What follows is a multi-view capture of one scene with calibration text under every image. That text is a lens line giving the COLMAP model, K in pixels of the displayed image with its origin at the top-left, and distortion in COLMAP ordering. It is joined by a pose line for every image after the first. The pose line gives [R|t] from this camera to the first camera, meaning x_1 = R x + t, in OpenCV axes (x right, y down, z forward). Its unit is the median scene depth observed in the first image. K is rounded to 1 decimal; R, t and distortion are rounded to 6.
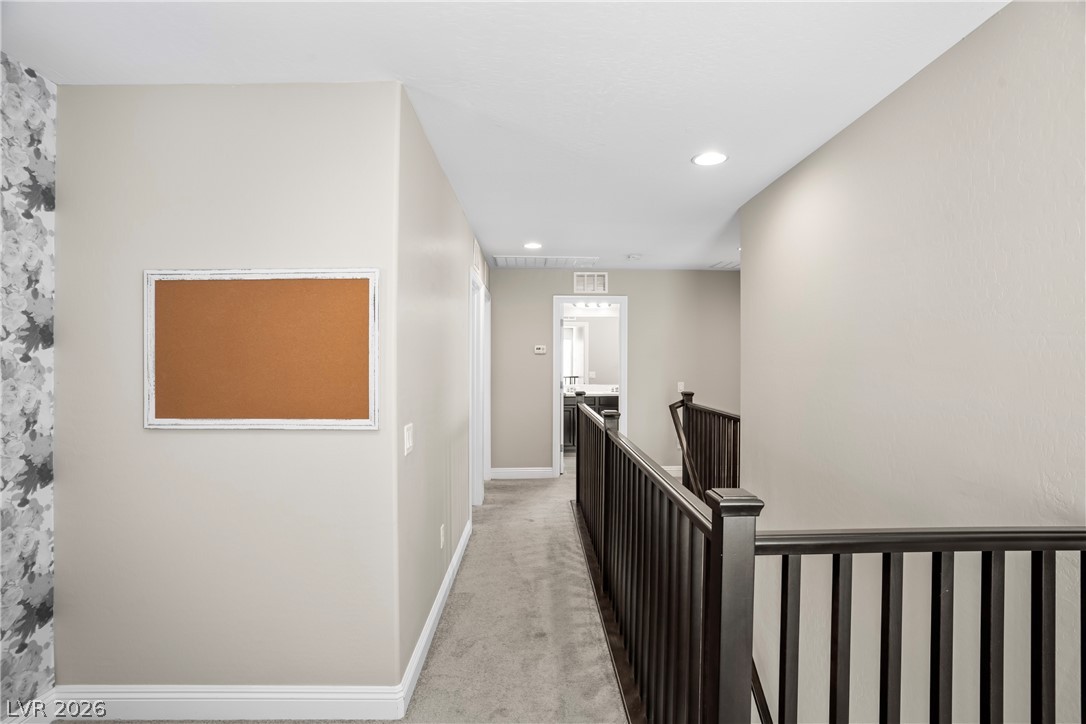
lens RADIAL K [[538.7, 0, 539.4], [0, 538.7, 361.1], [0, 0, 1]] dist [-0.025232, 0.006073]
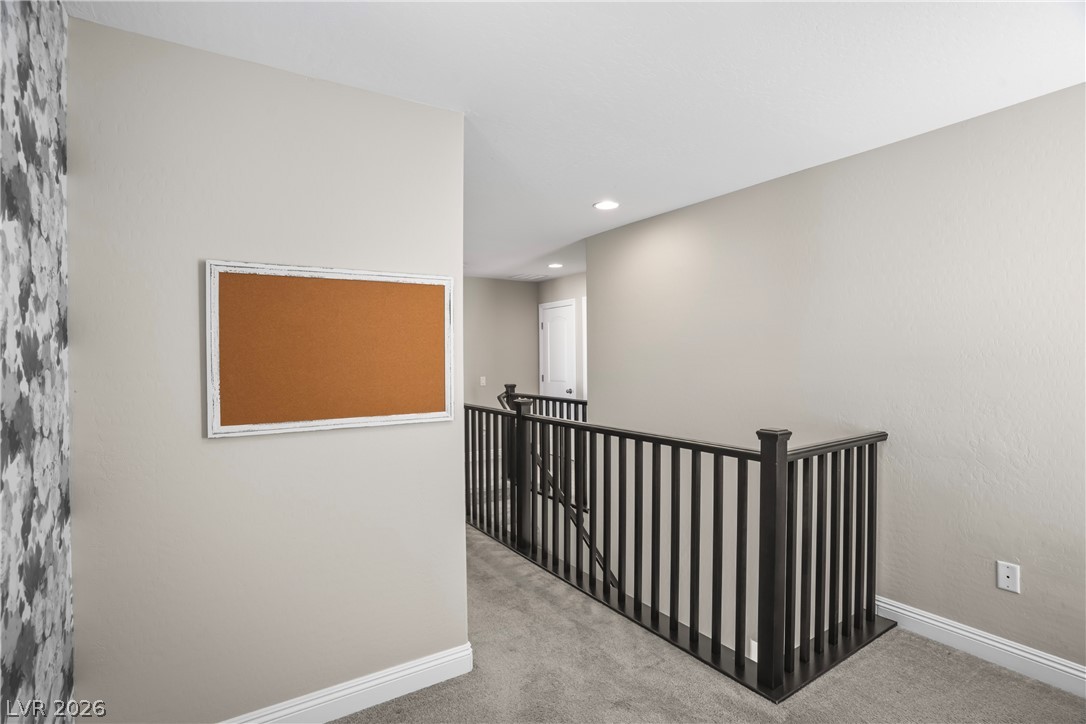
lens RADIAL K [[527.5, 0, 543.0], [0, 527.5, 359.6], [0, 0, 1]] dist [-0.048322, 0.015319]
pose [[0.843122, -0.011753, 0.537594, -0.733188], [0.010846, 0.999929, 0.004850, -0.002773], [-0.537613, 0.001742, 0.843190, -0.028283]]
